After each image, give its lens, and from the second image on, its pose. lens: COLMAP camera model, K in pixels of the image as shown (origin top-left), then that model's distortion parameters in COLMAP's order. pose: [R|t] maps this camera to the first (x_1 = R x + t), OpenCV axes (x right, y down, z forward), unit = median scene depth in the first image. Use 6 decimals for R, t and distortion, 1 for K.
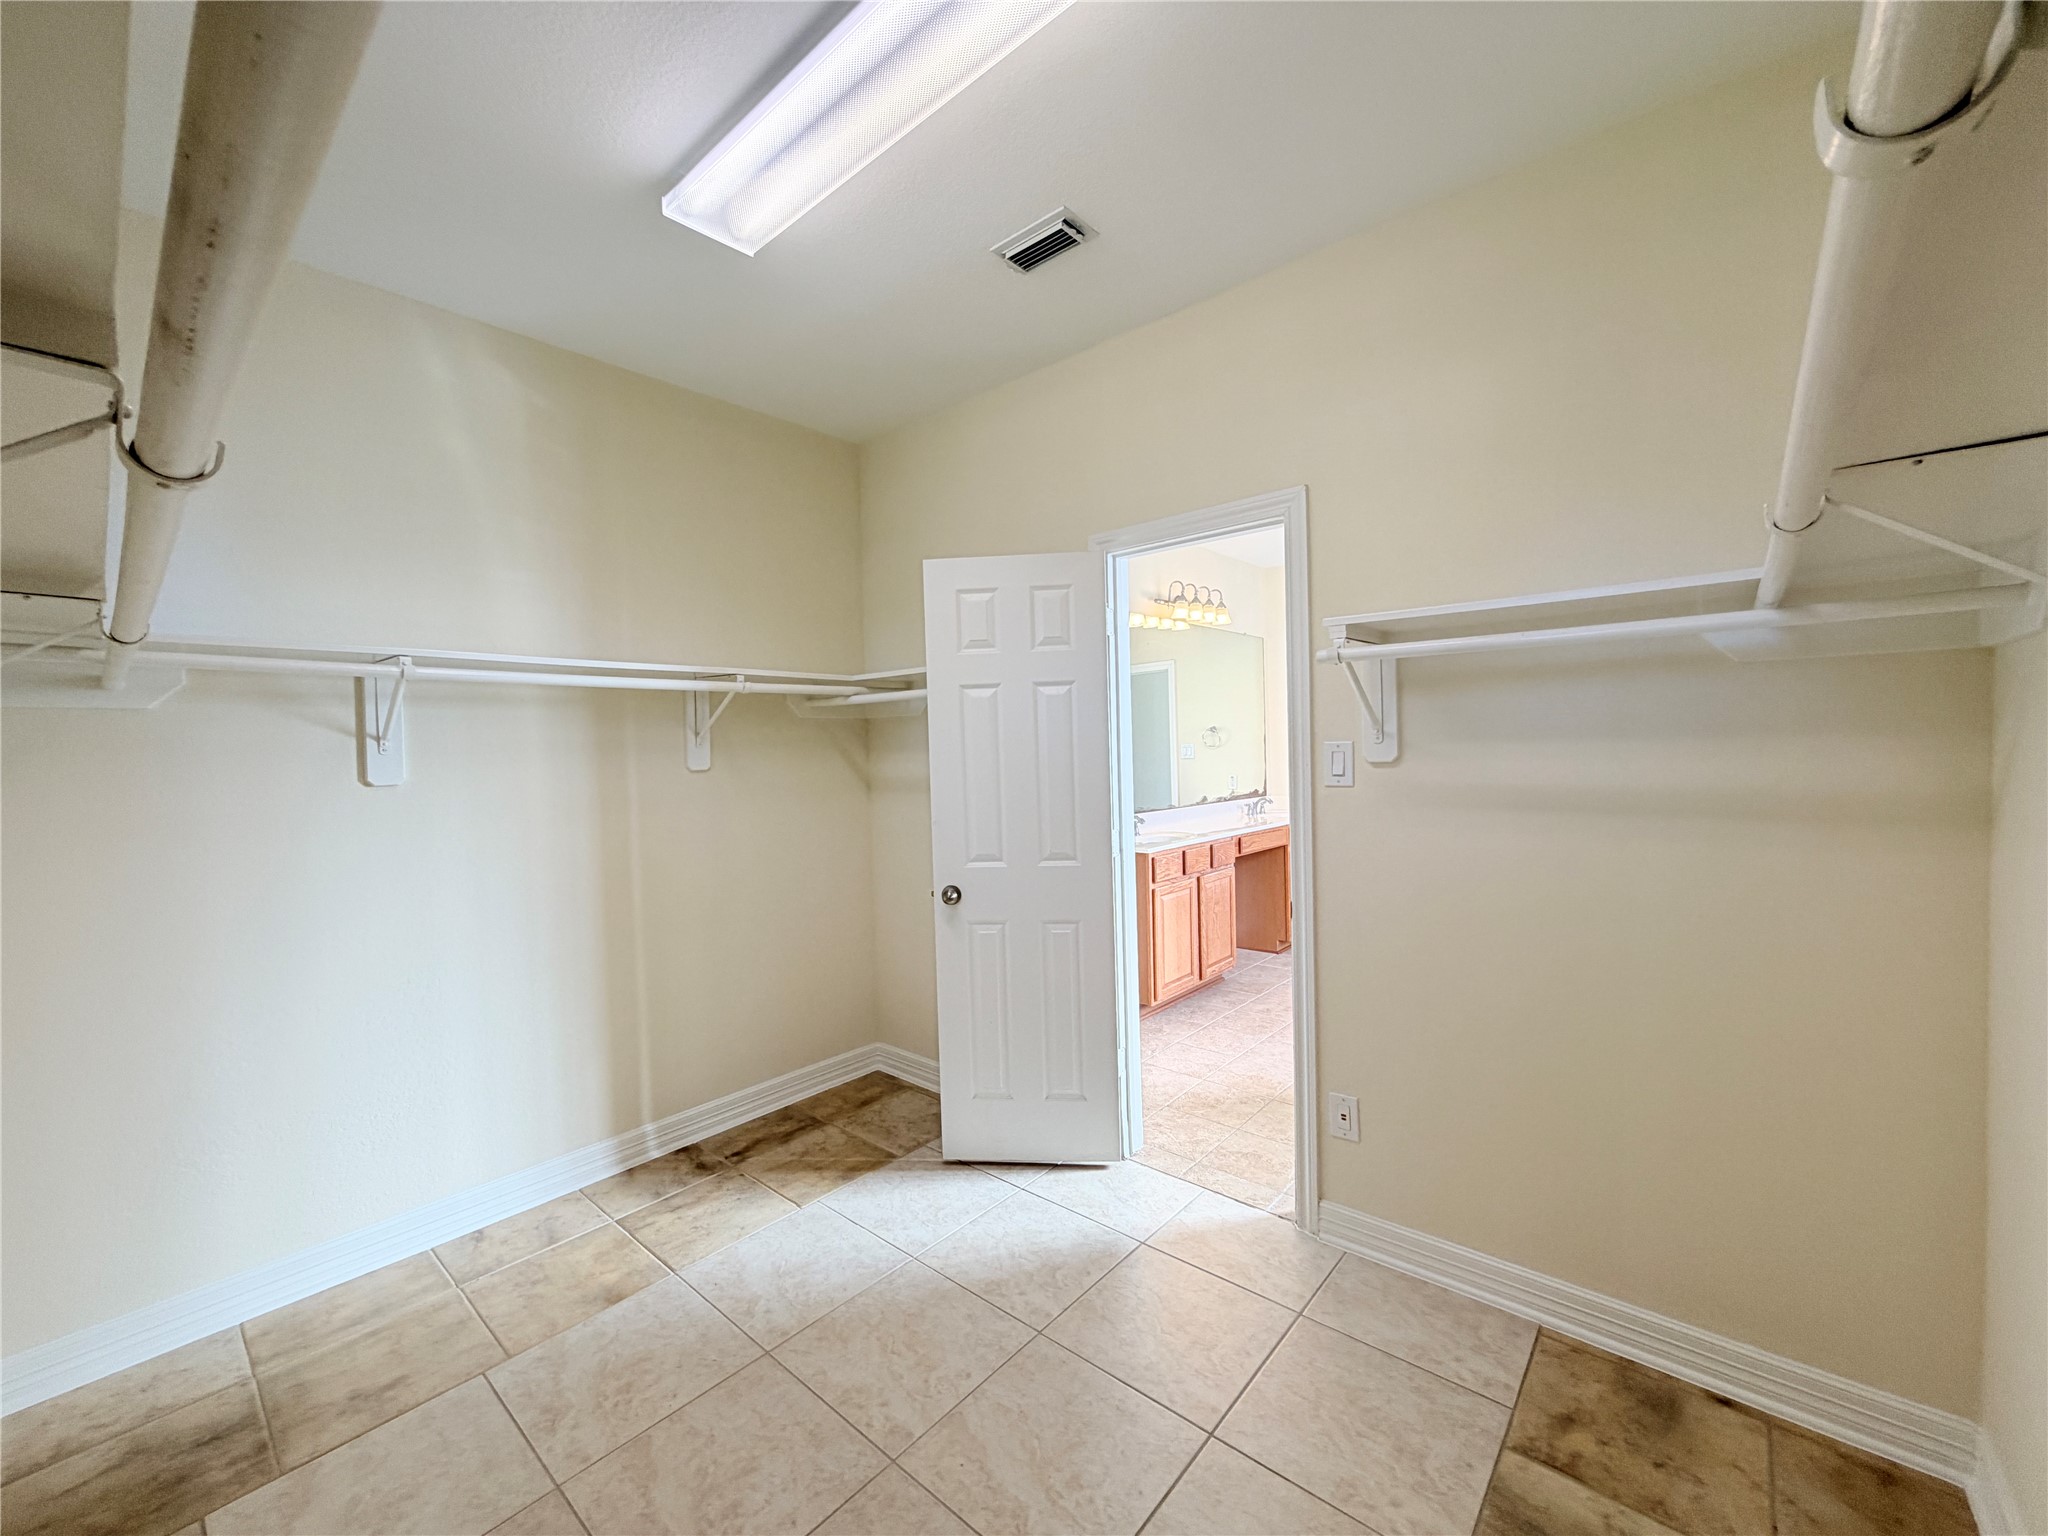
lens RADIAL K [[814.6, 0, 1017.8], [0, 814.6, 770.3], [0, 0, 1]] dist [-0.000647, -0.000136]
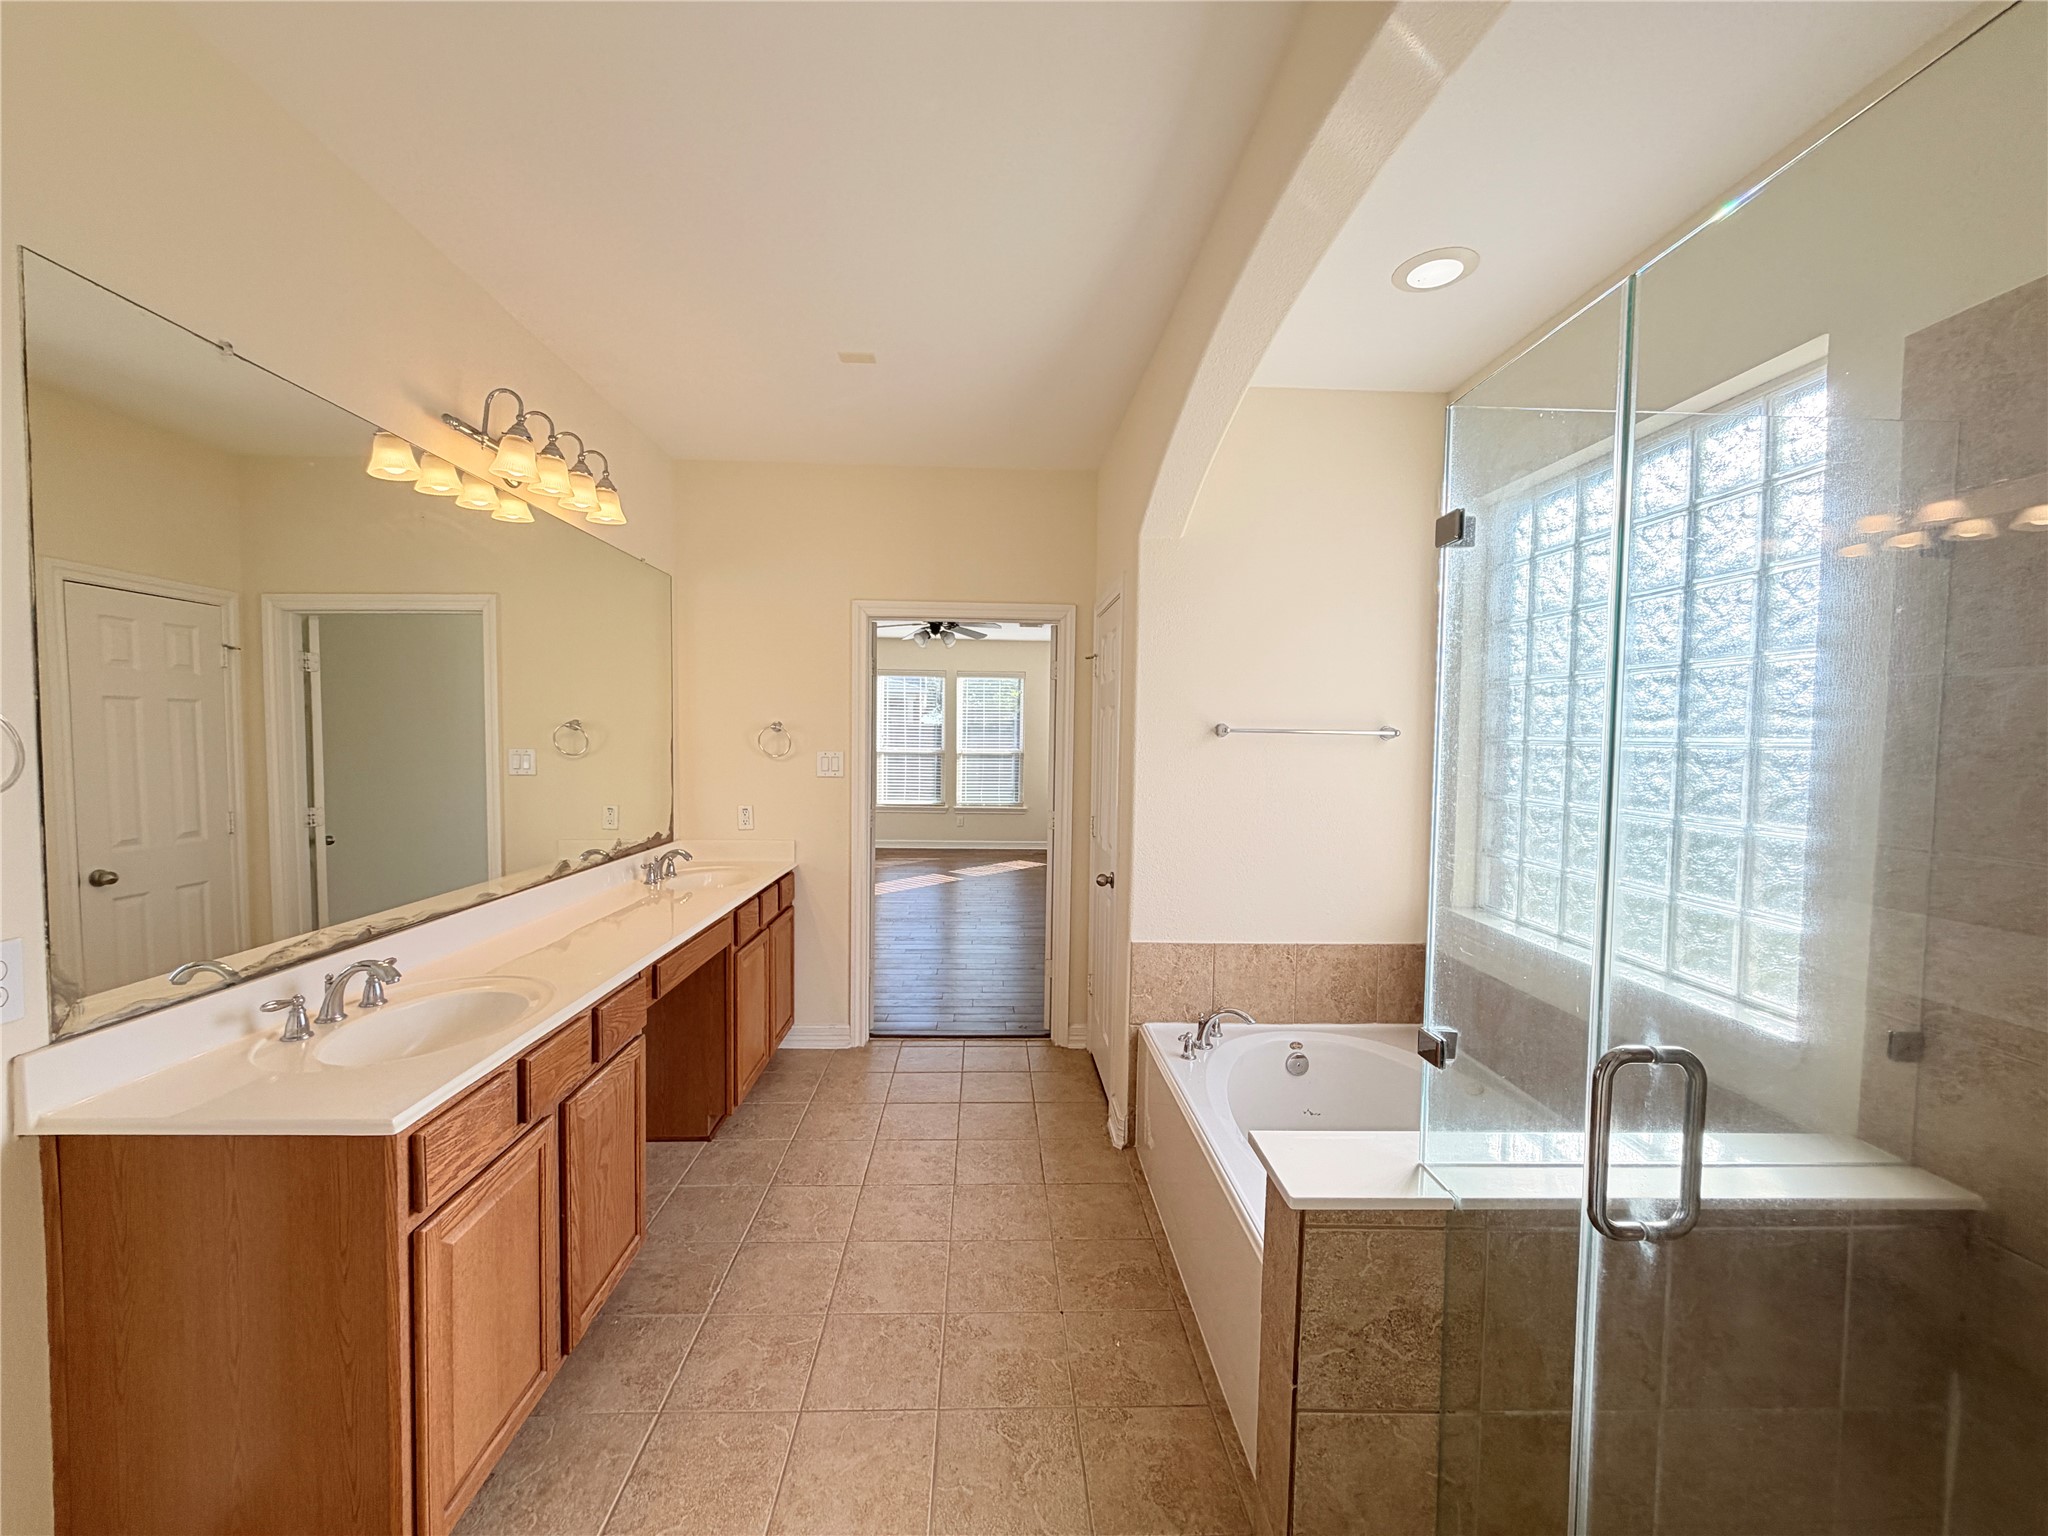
lens RADIAL K [[814.6, 0, 1017.8], [0, 814.6, 770.3], [0, 0, 1]] dist [-0.000647, -0.000136]
pose [[0.724394, 0.005817, 0.689362, 0.093603], [-0.012240, 0.999915, 0.004425, -0.031982], [-0.689278, -0.011643, 0.724404, 0.485313]]
